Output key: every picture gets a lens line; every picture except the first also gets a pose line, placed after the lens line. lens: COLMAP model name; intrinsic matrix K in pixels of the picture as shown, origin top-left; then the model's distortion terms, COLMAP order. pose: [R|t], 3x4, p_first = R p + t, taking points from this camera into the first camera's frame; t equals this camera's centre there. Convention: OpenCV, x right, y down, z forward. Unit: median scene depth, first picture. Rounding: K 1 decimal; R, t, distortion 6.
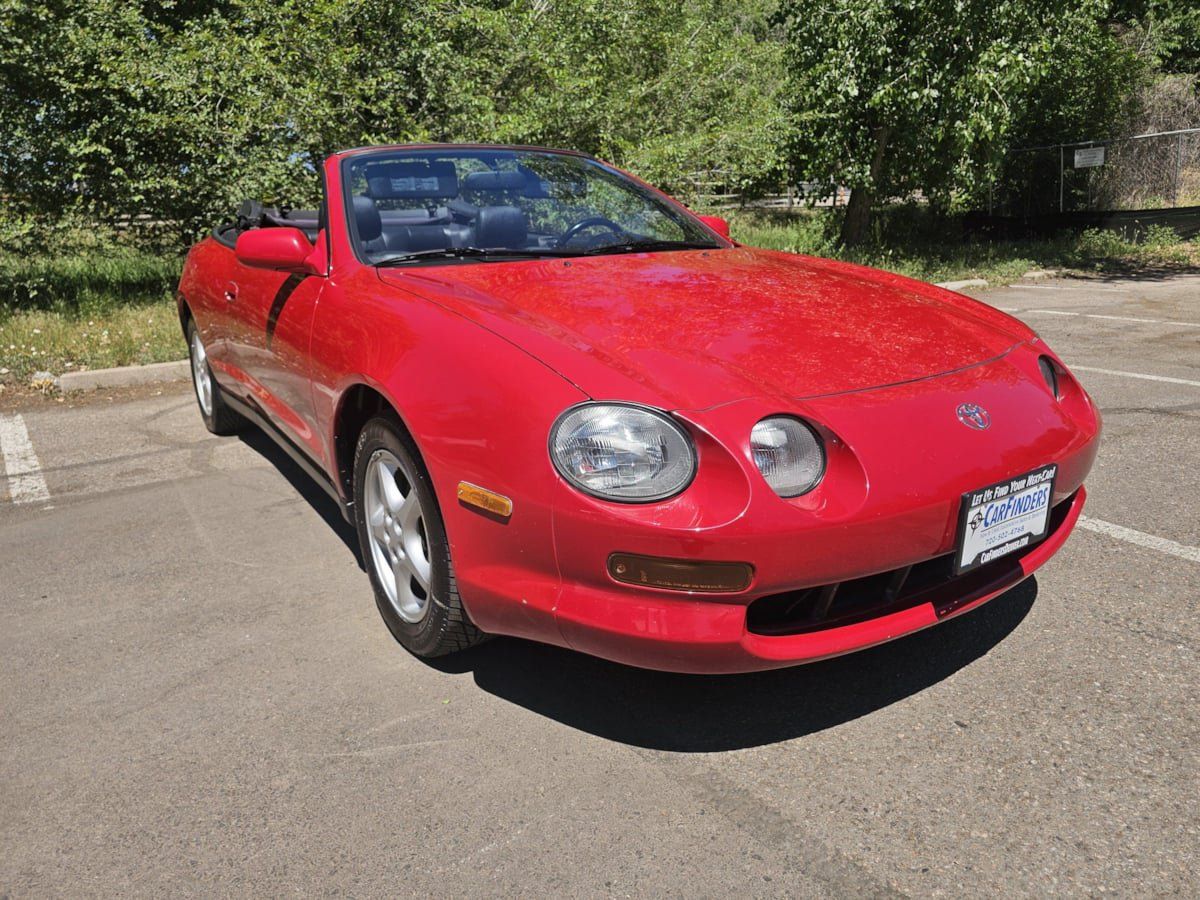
lens RADIAL K [[803.8, 0, 608.4], [0, 803.8, 451.2], [0, 0, 1]] dist [0.028638, -0.022157]
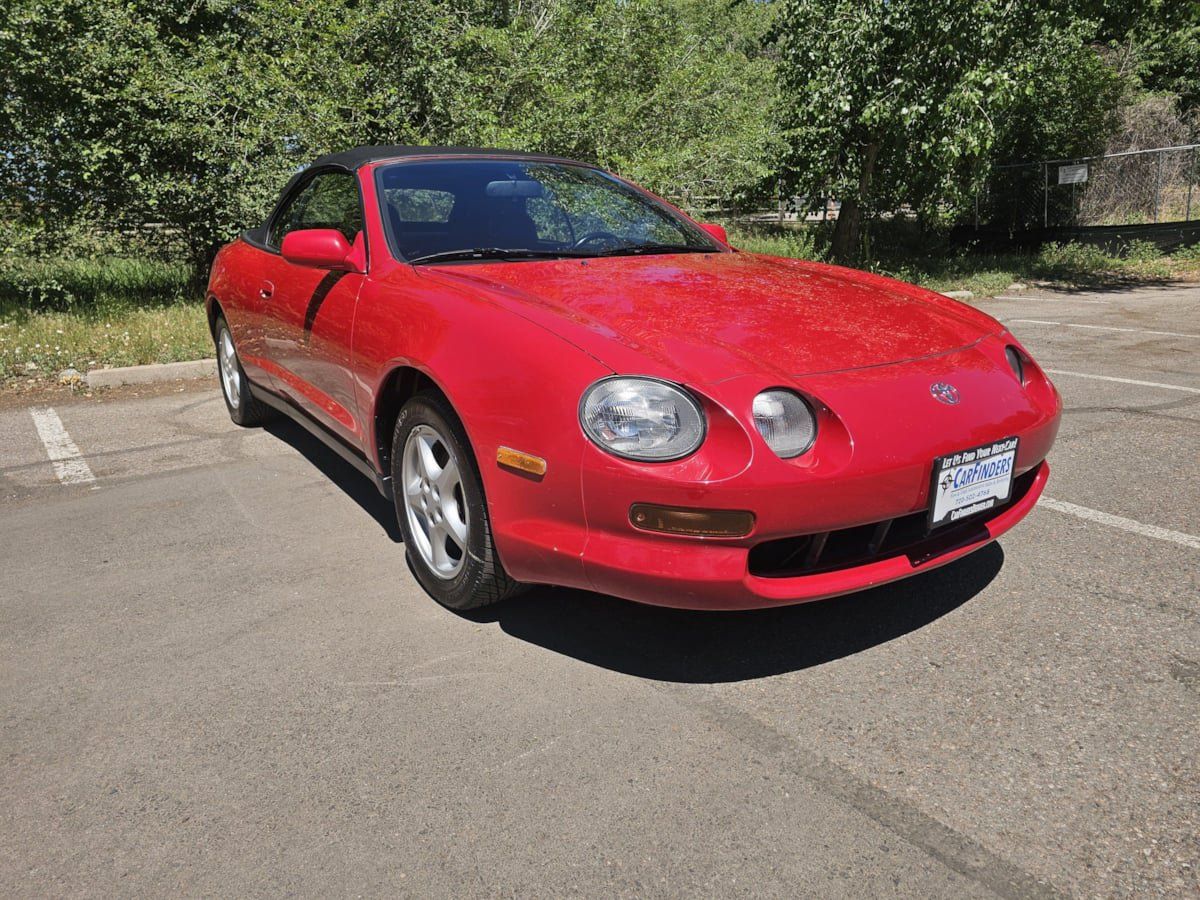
lens RADIAL K [[797.4, 0, 600.0], [0, 797.4, 450.0], [0, 0, 1]] dist [0.037939, -0.026985]
pose [[0.999973, 0.007294, 0.000676, -0.026478], [-0.007284, 0.999864, -0.014765, 0.038831], [-0.000784, 0.014760, 0.999891, -0.093322]]
